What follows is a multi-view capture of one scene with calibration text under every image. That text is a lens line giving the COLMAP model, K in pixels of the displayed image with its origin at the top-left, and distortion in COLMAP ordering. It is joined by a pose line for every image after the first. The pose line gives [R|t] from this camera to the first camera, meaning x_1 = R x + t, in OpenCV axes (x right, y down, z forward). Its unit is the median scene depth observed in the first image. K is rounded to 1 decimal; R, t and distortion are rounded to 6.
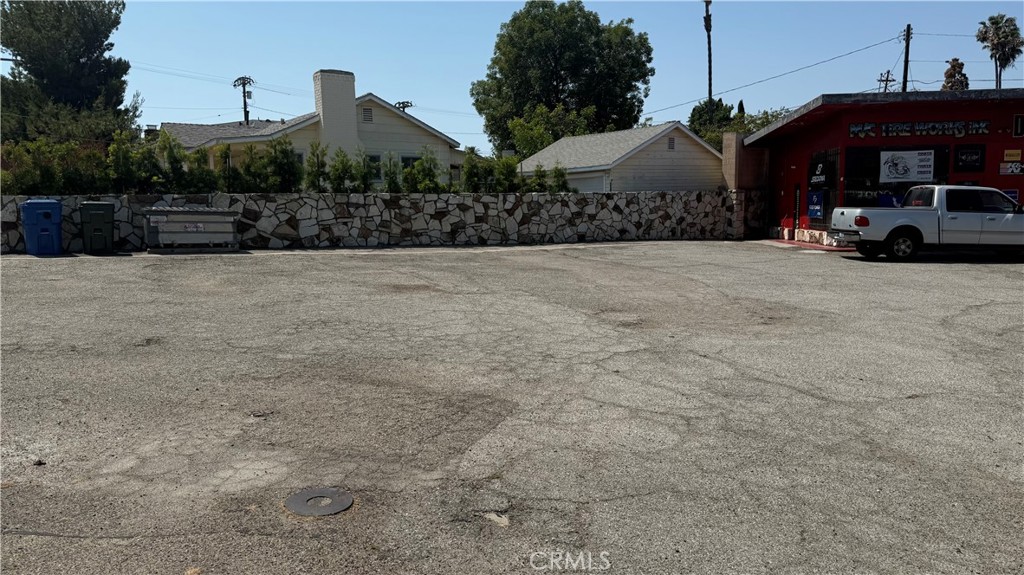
lens RADIAL K [[709.8, 0, 516.1], [0, 709.8, 291.2], [0, 0, 1]] dist [0.062499, -0.087853]
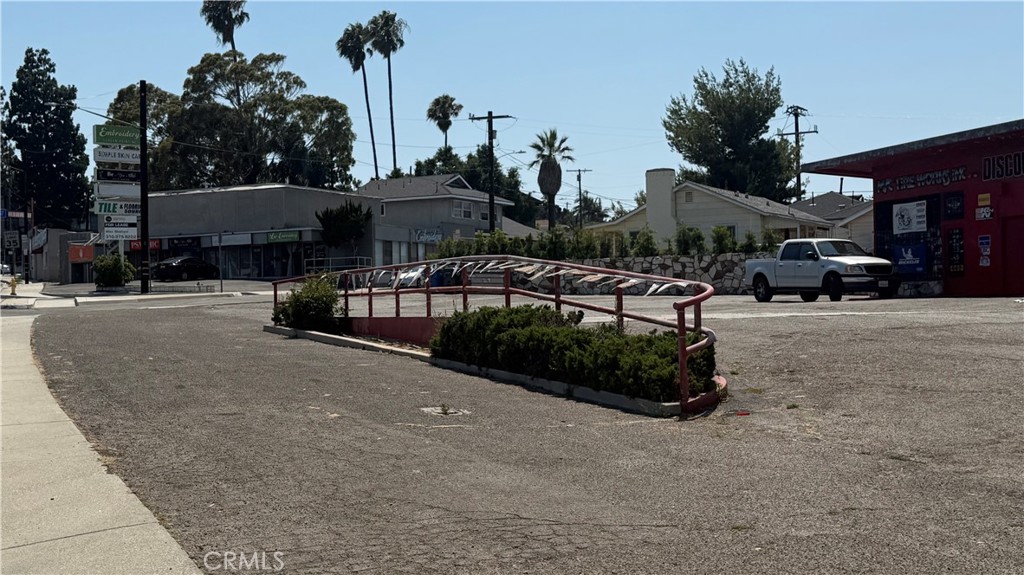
lens RADIAL K [[1328.8, 0, 520.5], [0, 1328.8, 294.1], [0, 0, 1]] dist [0.123514, -0.091258]
pose [[0.447571, -0.004183, -0.894239, 2.003519], [-0.098514, 0.993672, -0.053955, 0.091876], [0.888806, 0.112243, 0.444327, -0.327840]]
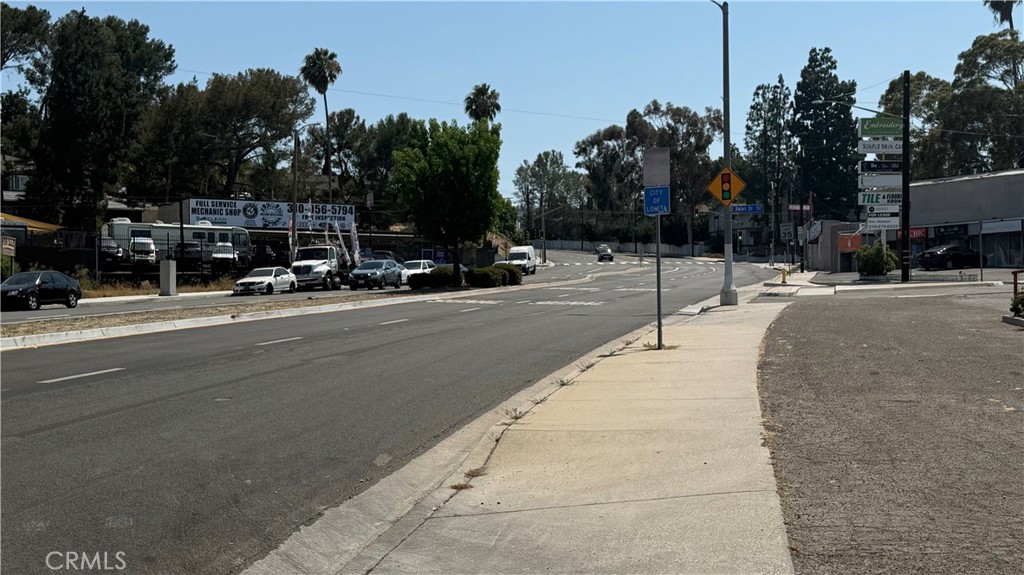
lens RADIAL K [[1328.8, 0, 520.5], [0, 1328.8, 294.1], [0, 0, 1]] dist [0.123514, -0.091258]
pose [[-0.102535, 0.005015, -0.994717, 2.040907], [-0.116148, 0.993087, 0.016980, 0.086762], [0.987925, 0.117276, -0.101244, -0.287518]]
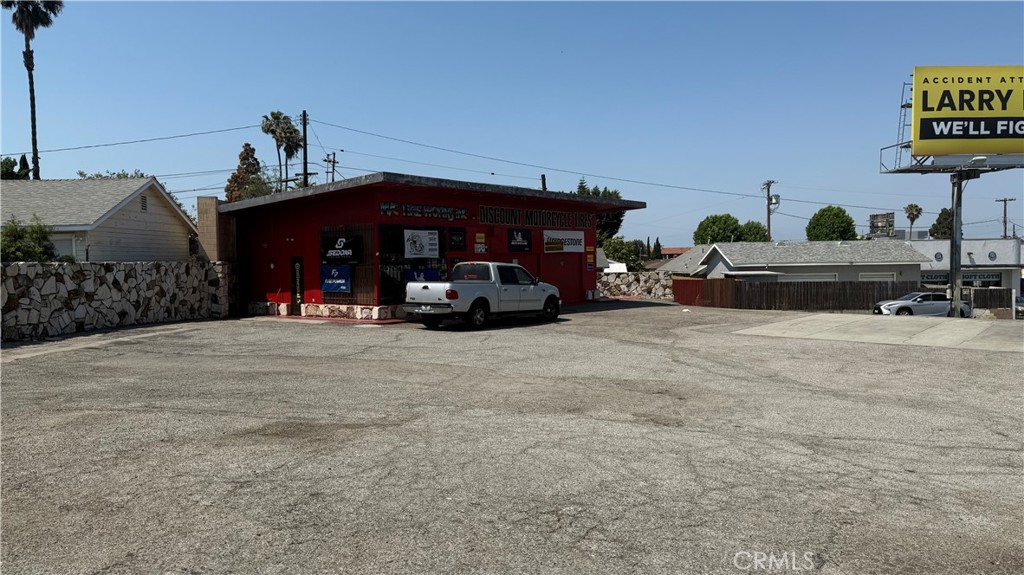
lens RADIAL K [[709.8, 0, 516.1], [0, 709.8, 291.2], [0, 0, 1]] dist [0.062499, -0.087853]
pose [[0.561683, -0.022011, 0.827059, -0.282633], [0.102457, 0.993802, -0.043133, -0.038989], [-0.820984, 0.108965, 0.560457, 0.272597]]
